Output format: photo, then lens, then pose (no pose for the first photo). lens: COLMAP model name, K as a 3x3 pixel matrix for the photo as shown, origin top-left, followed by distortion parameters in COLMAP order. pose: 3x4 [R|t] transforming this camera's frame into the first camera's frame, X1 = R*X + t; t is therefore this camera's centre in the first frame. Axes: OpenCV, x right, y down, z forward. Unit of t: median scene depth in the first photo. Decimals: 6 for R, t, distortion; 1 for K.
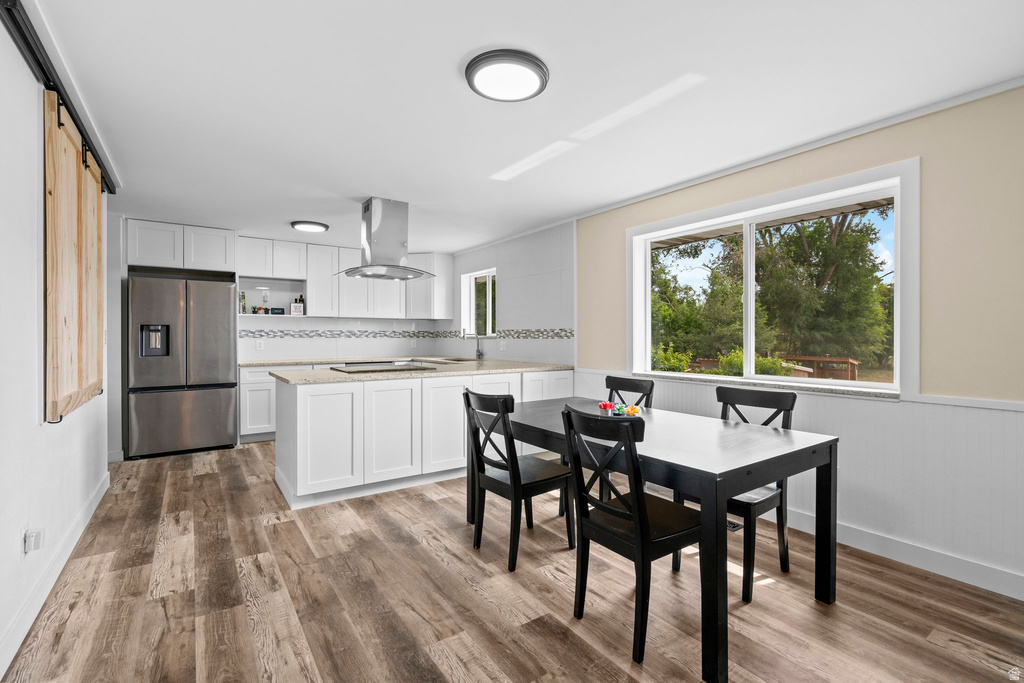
lens RADIAL K [[466.3, 0, 512.6], [0, 466.3, 337.6], [0, 0, 1]] dist [-0.004465, 0.001474]
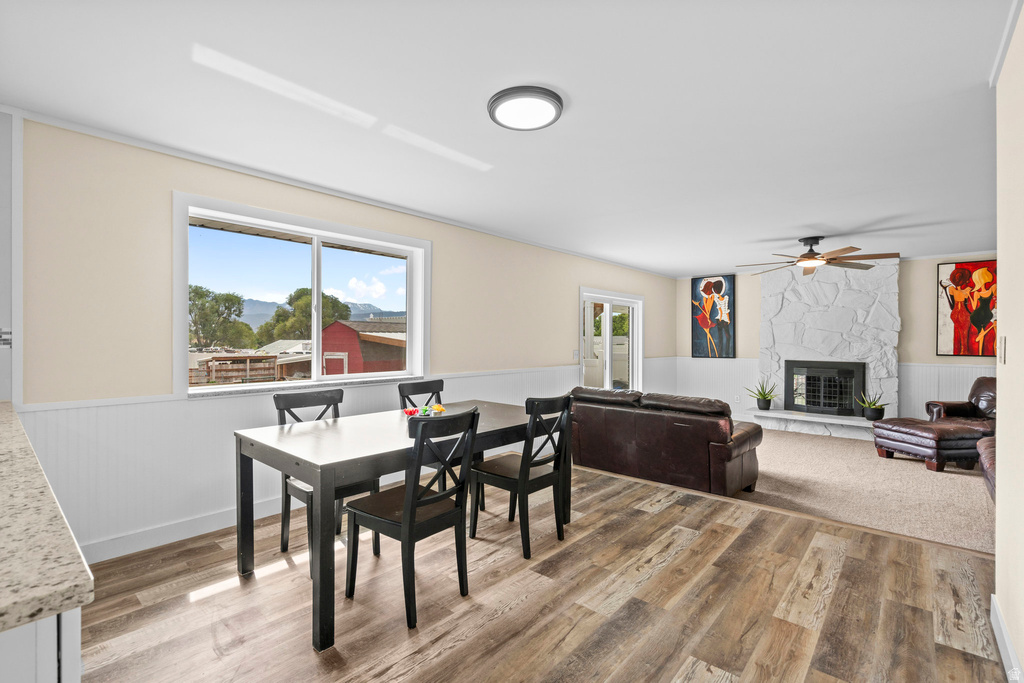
lens RADIAL K [[466.3, 0, 508.7], [0, 466.3, 341.3], [0, 0, 1]] dist [-0.004465, 0.001474]
pose [[-0.244193, -0.006525, 0.969705, -0.488035], [-0.002670, 0.999978, 0.006056, -0.010149], [-0.969723, -0.001110, -0.244205, 0.596589]]
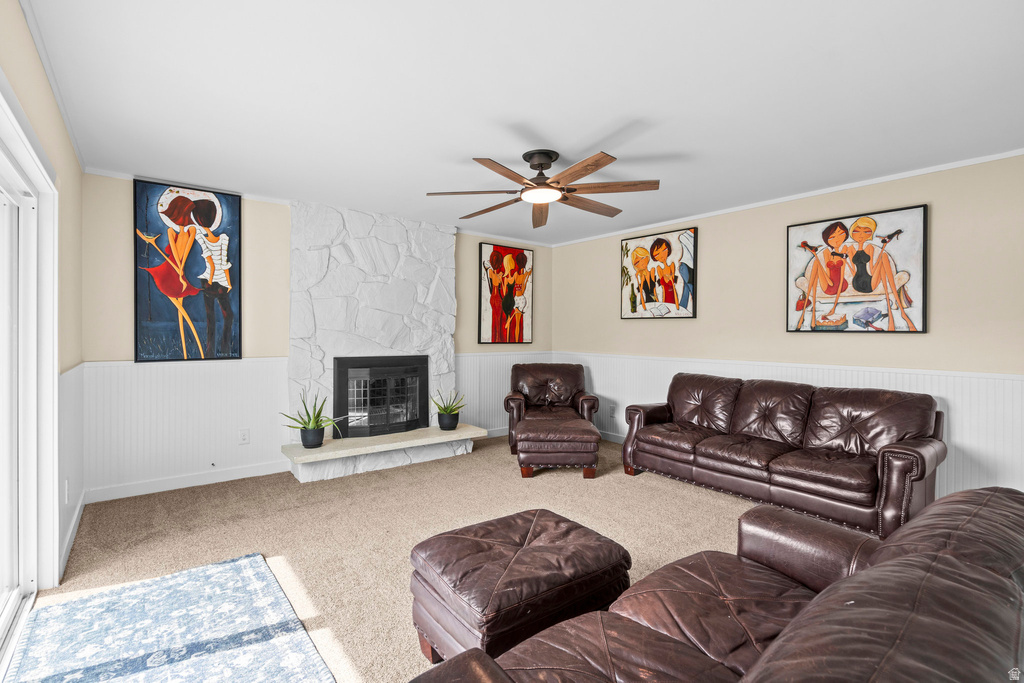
lens RADIAL K [[466.3, 0, 512.4], [0, 466.3, 337.0], [0, 0, 1]] dist [-0.004465, 0.001474]
pose [[-0.997710, -0.006235, -0.067342, 0.545303], [-0.006692, 0.999956, 0.006561, 0.010464], [0.067298, 0.006997, -0.997708, 0.278197]]
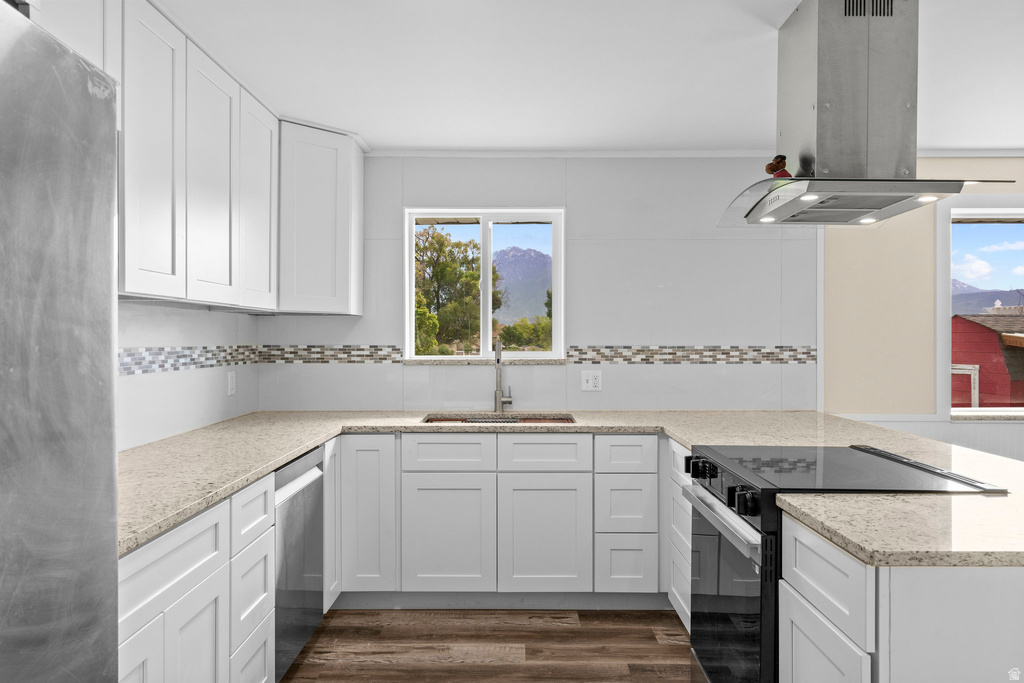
lens RADIAL K [[696.5, 0, 512.6], [0, 696.5, 337.5], [0, 0, 1]] dist [0.000930, -0.002938]
pose [[0.573151, 0.000562, 0.819449, -0.779584], [0.000916, 0.999999, -0.001327, -0.029105], [-0.819449, 0.001511, 0.573150, 0.812141]]
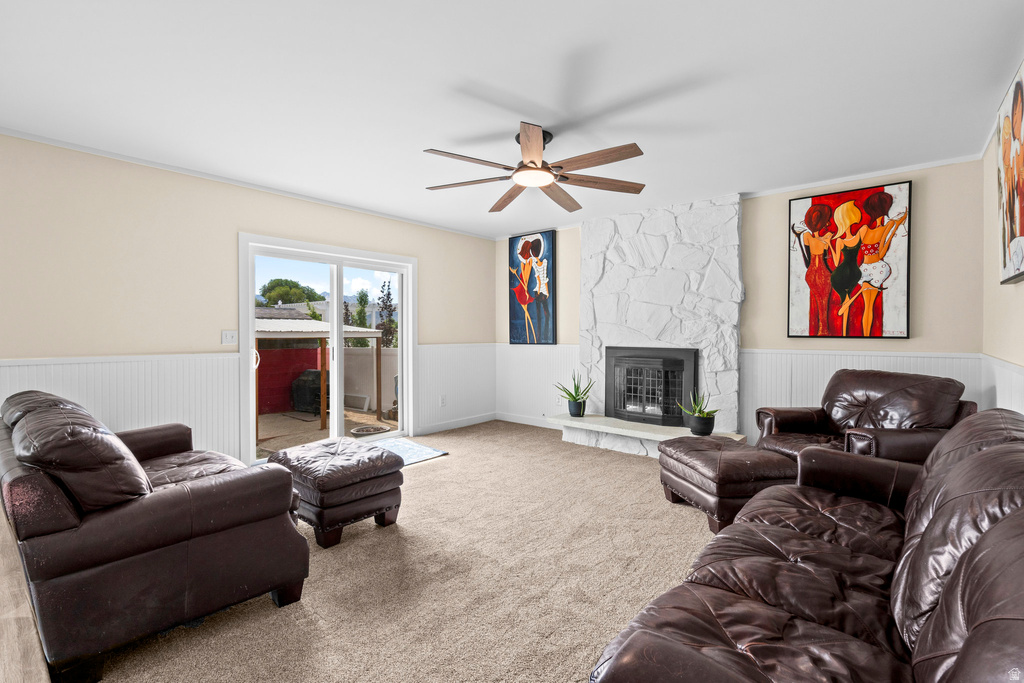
lens RADIAL K [[466.3, 0, 511.4], [0, 466.3, 337.9], [0, 0, 1]] dist [-0.004465, 0.001474]
pose [[-0.265756, -0.014090, 0.963937, -0.200689], [-0.000886, 0.999896, 0.014372, 0.025532], [-0.964040, 0.002965, -0.265741, -0.205388]]
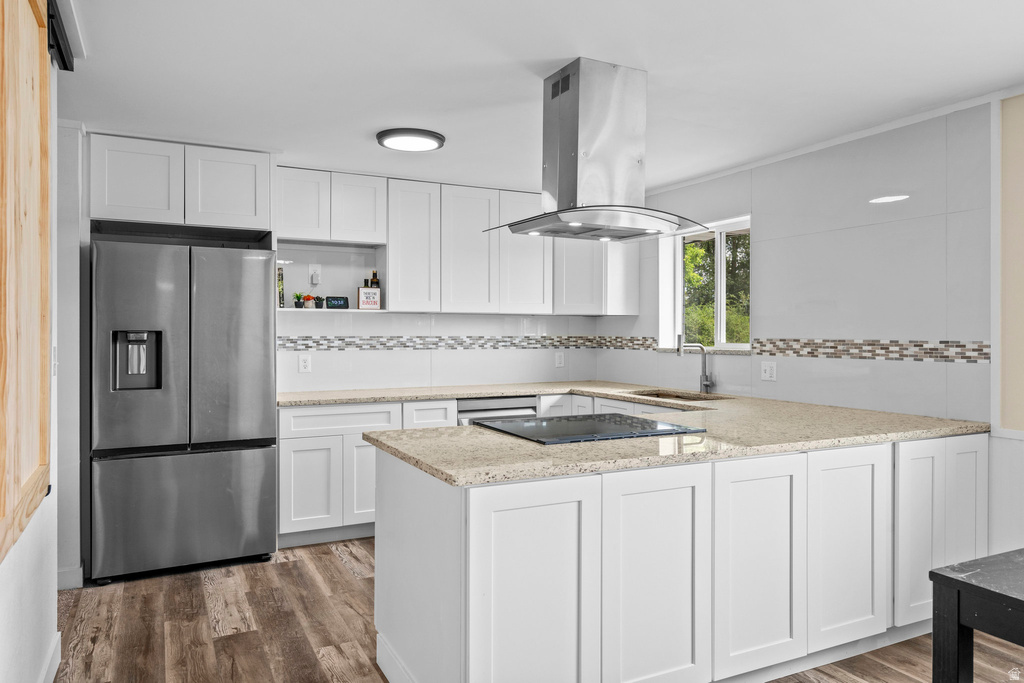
lens RADIAL K [[696.5, 0, 516.4], [0, 696.5, 333.0], [0, 0, 1]] dist [0.000930, -0.002938]
pose [[0.991851, 0.002290, -0.127379, -0.238735], [-0.002458, 0.999996, -0.001163, -0.025700], [0.127376, 0.001466, 0.991853, 0.267234]]
